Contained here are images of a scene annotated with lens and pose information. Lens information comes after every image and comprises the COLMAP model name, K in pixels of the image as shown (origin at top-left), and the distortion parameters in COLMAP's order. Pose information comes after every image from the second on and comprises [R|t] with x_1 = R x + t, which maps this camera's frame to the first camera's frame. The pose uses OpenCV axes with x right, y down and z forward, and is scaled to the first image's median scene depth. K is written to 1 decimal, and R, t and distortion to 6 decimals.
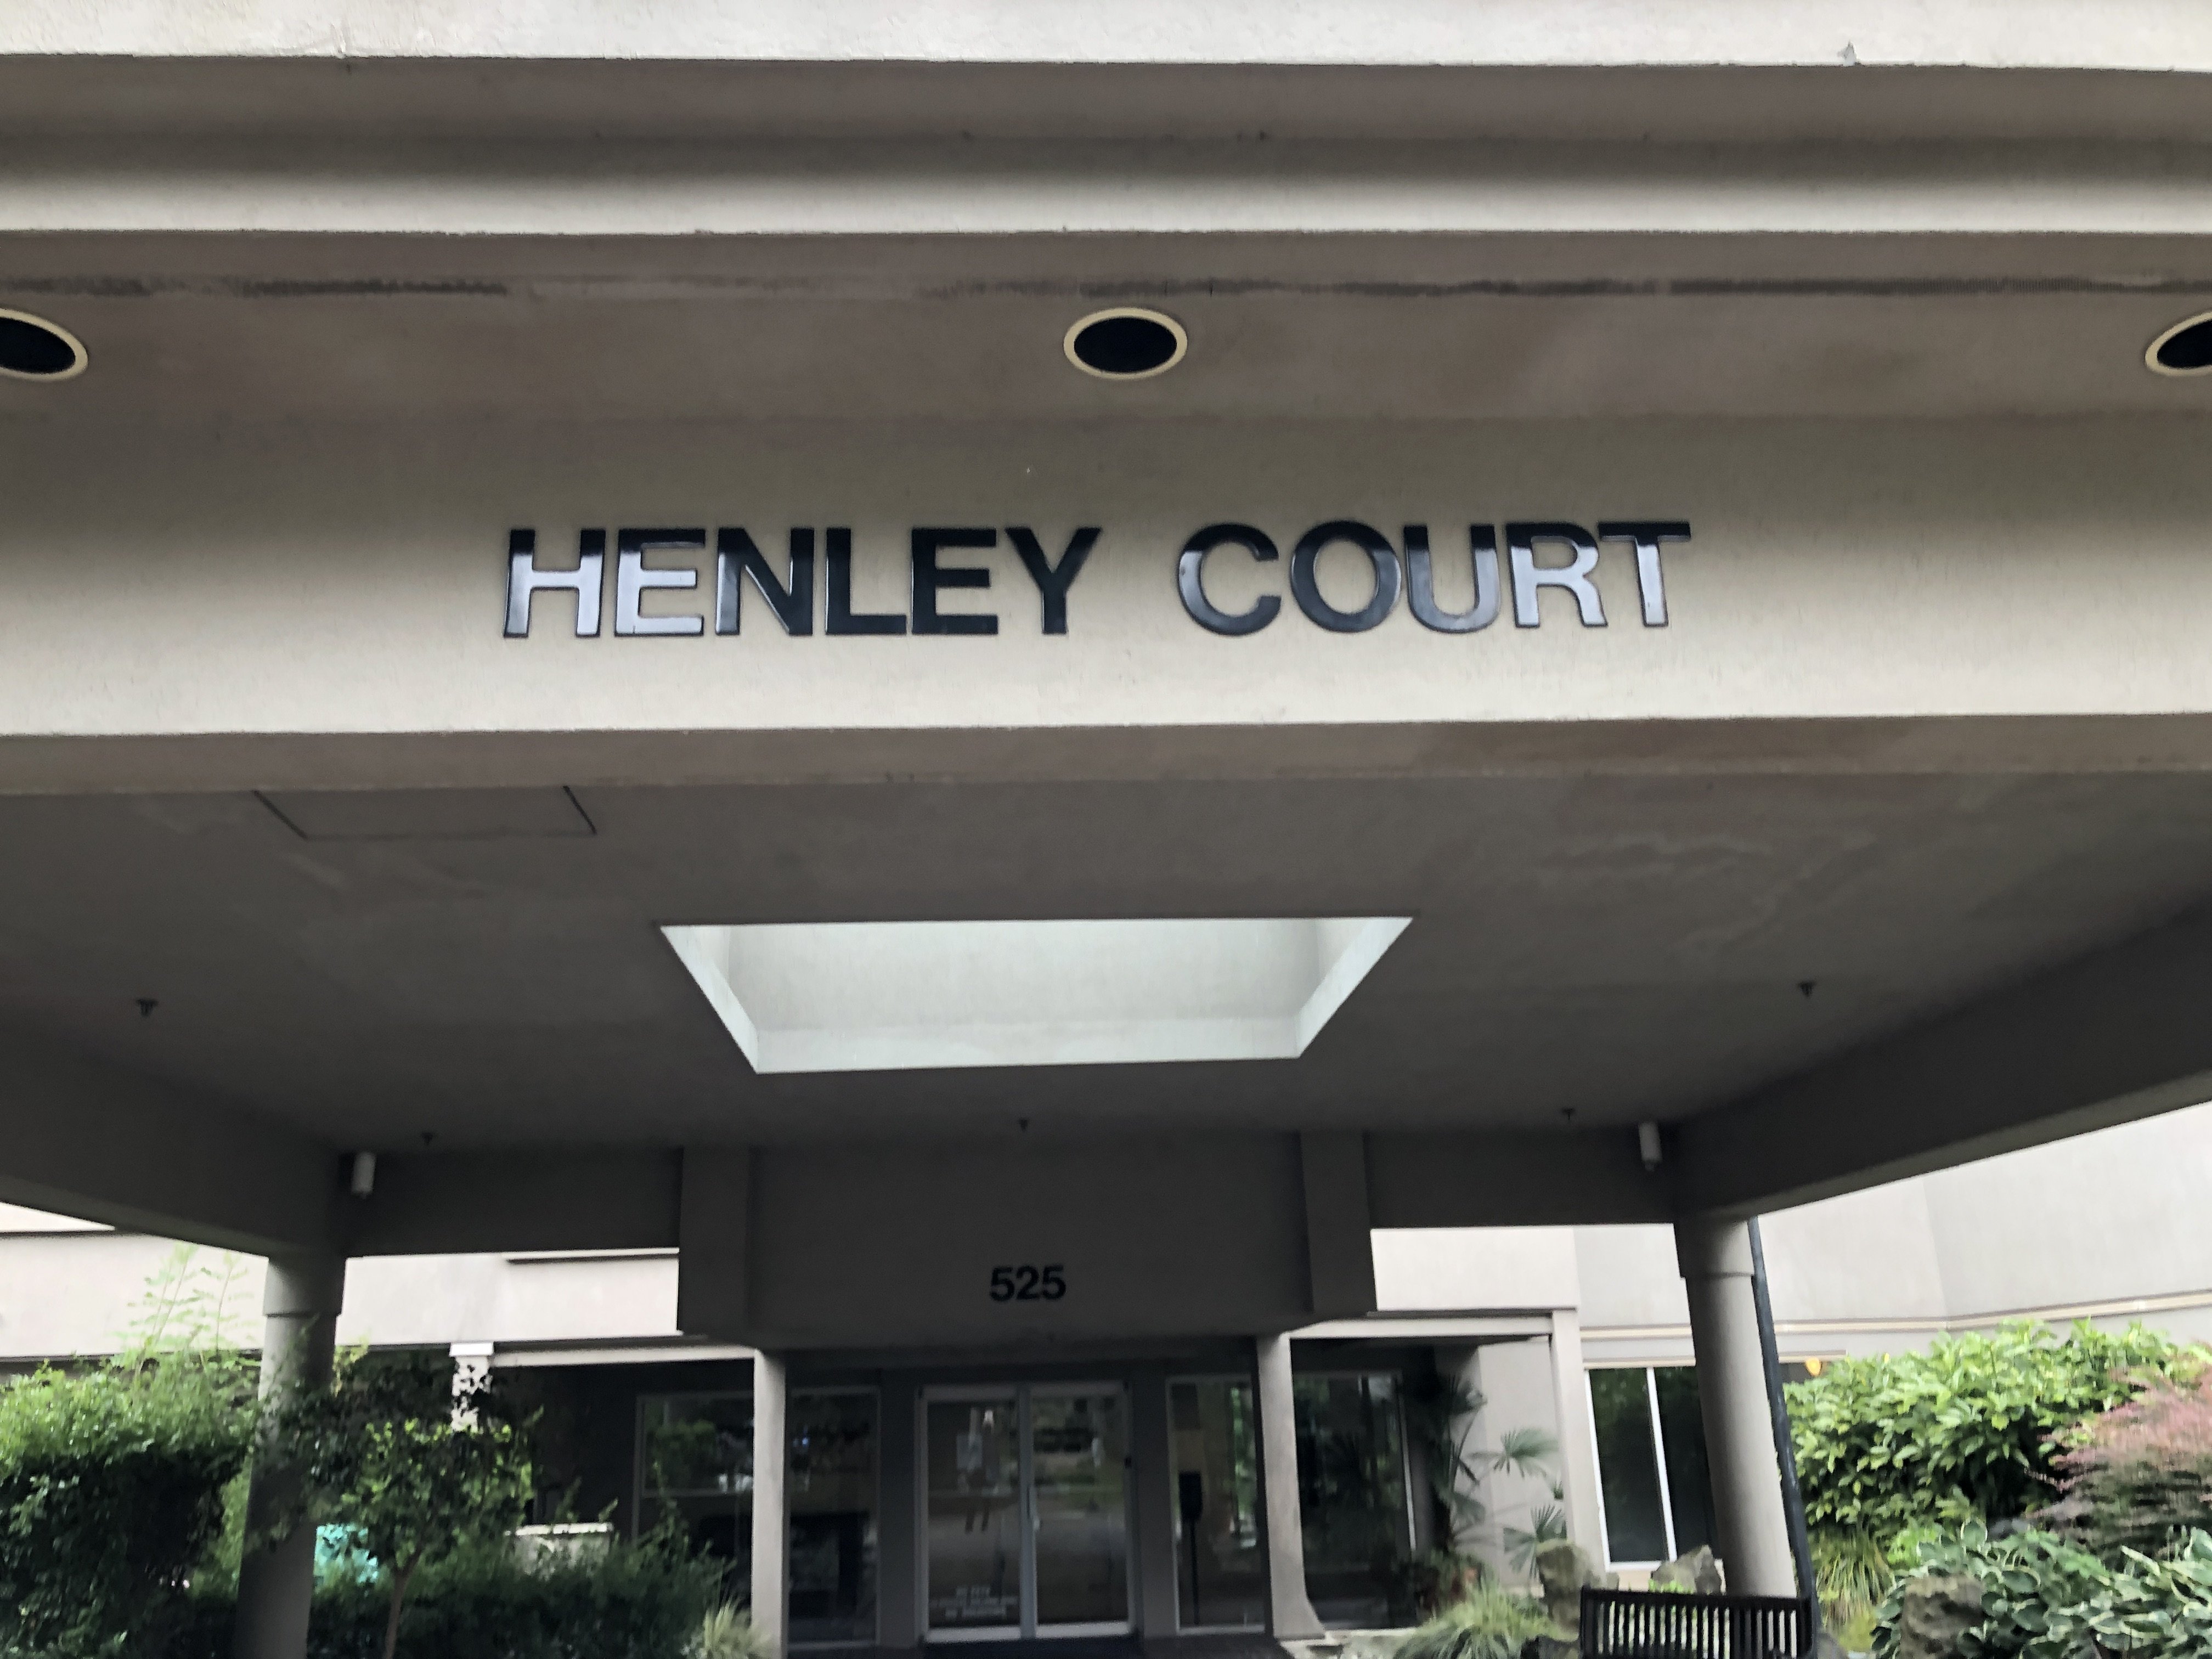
lens RADIAL K [[1822.6, 0, 1114.5], [0, 1822.6, 856.2], [0, 0, 1]] dist [0.038750, -0.008008]
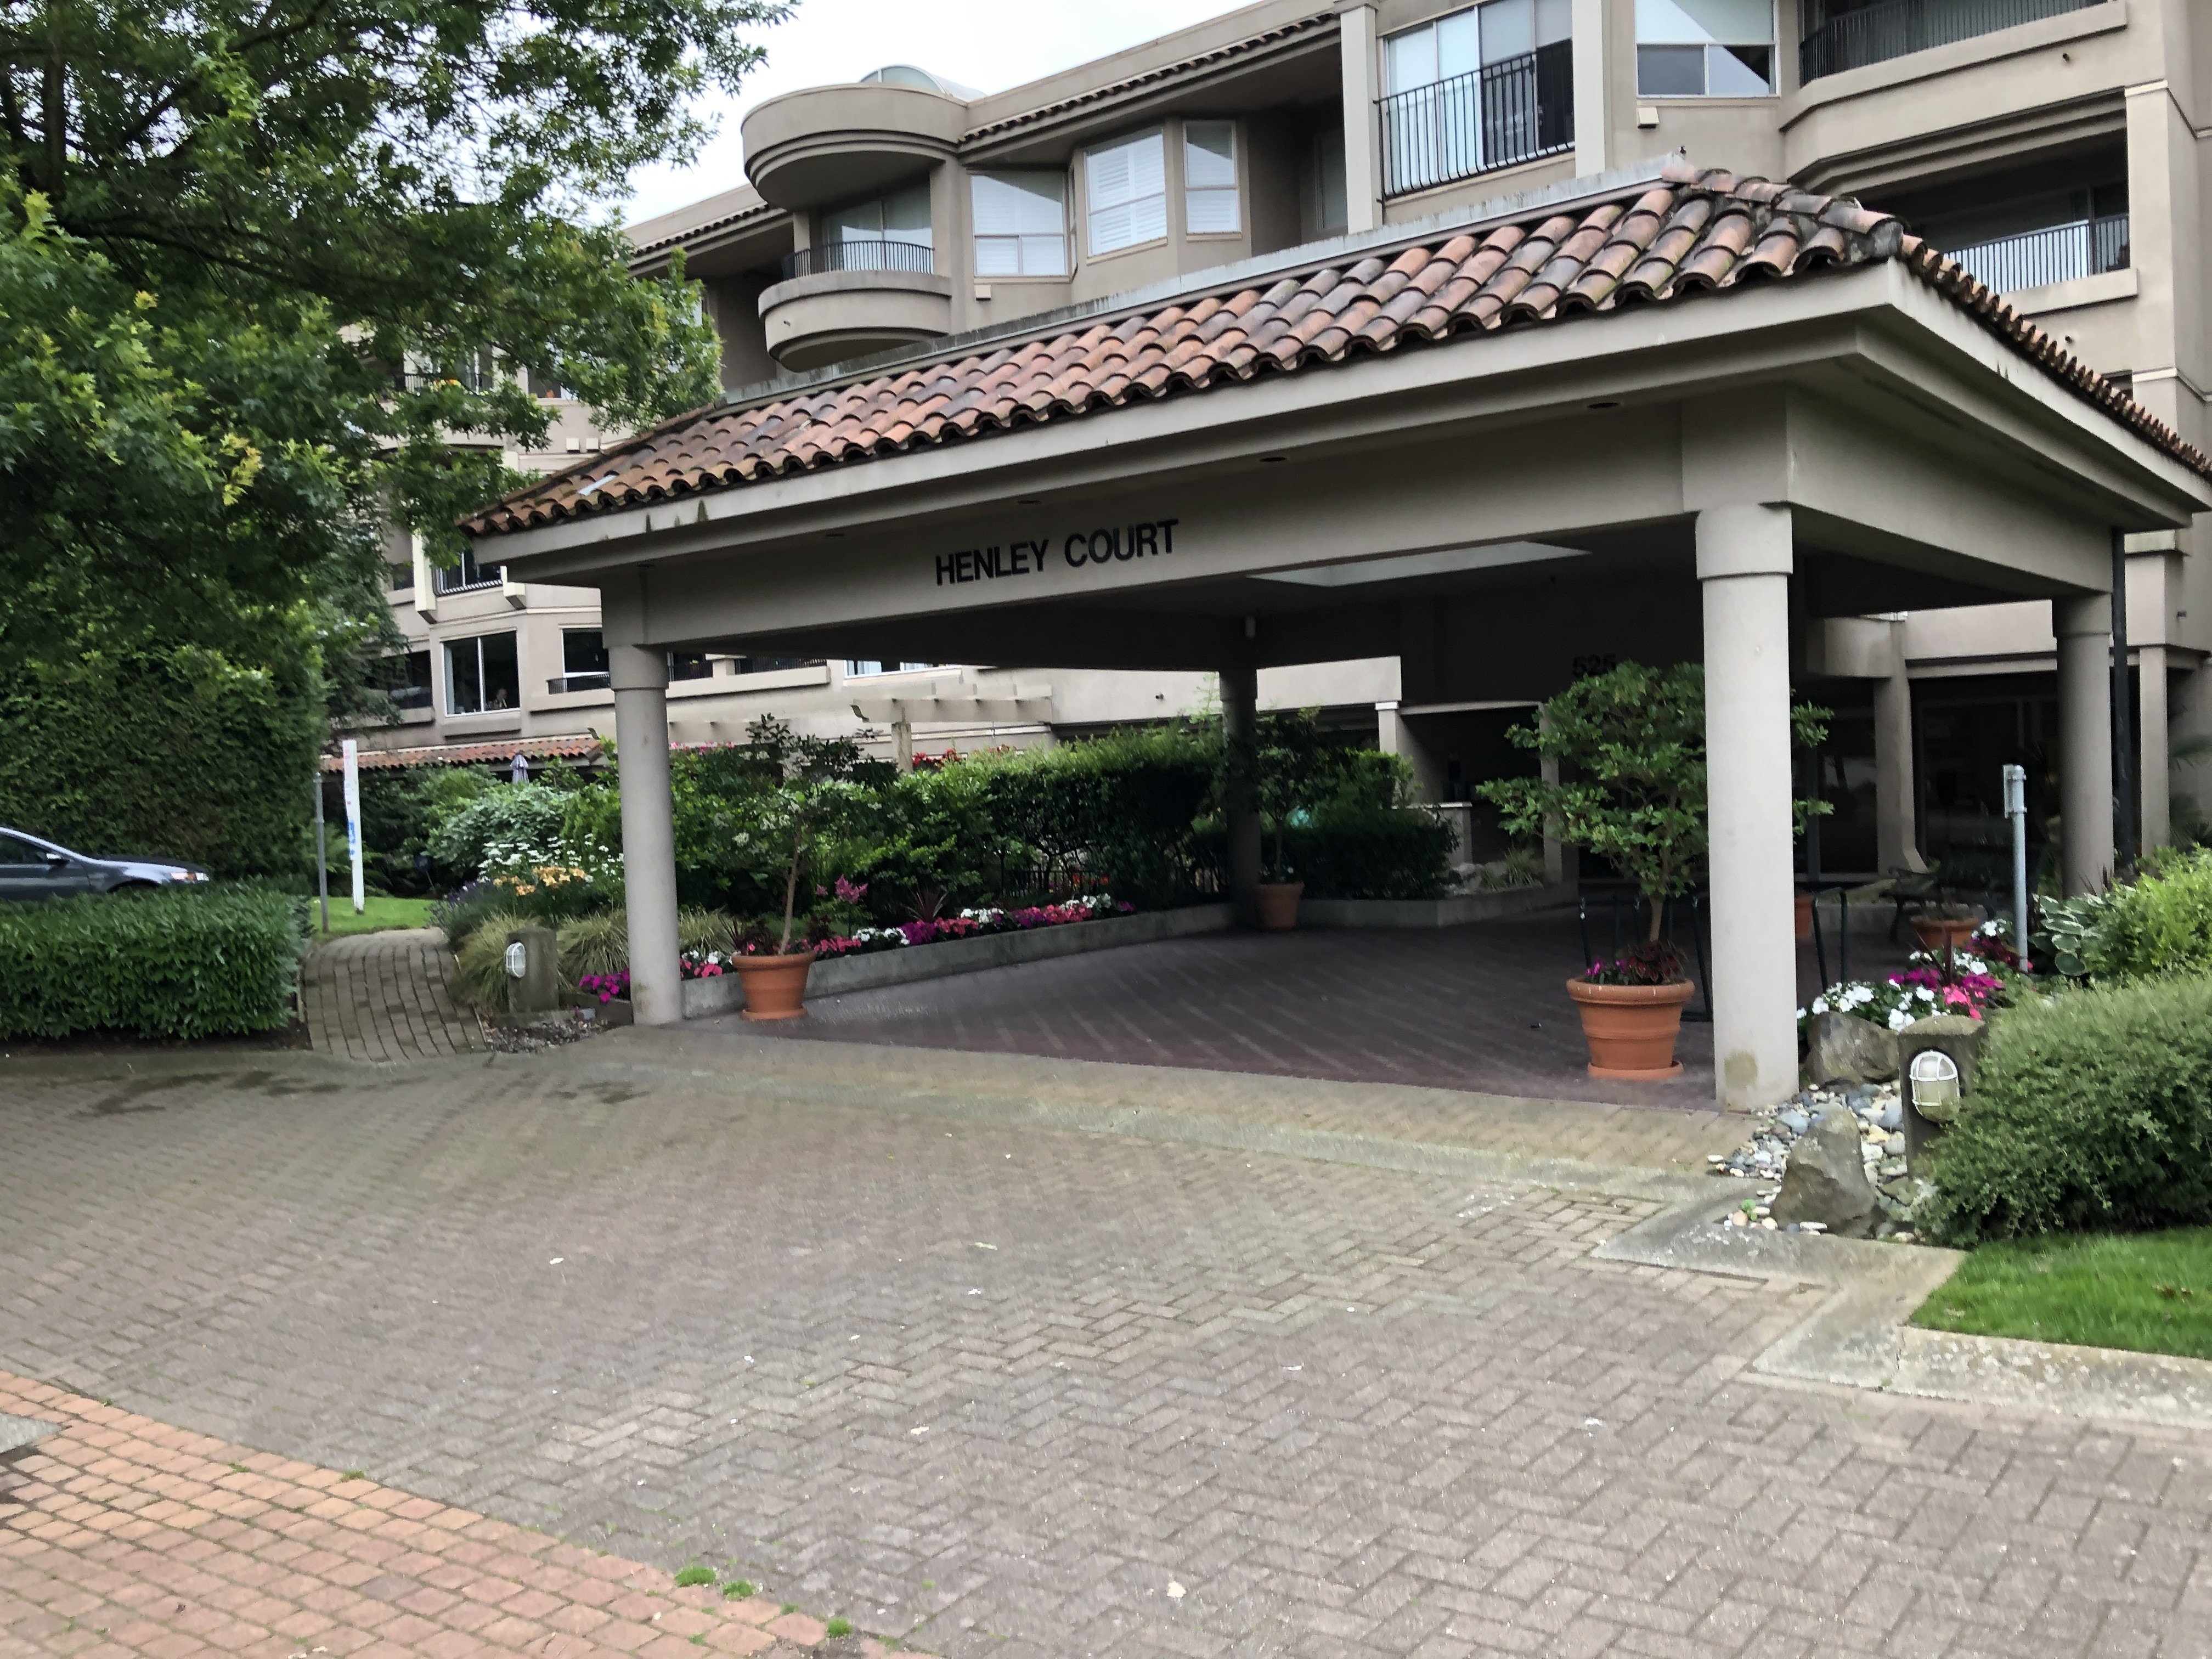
lens RADIAL K [[1822.6, 0, 1114.5], [0, 1822.6, 856.2], [0, 0, 1]] dist [0.038750, -0.008008]
pose [[0.757162, 0.031928, -0.652446, 0.774611], [0.205331, 0.936545, 0.284117, -0.182796], [0.620117, -0.349090, 0.702561, -0.542372]]
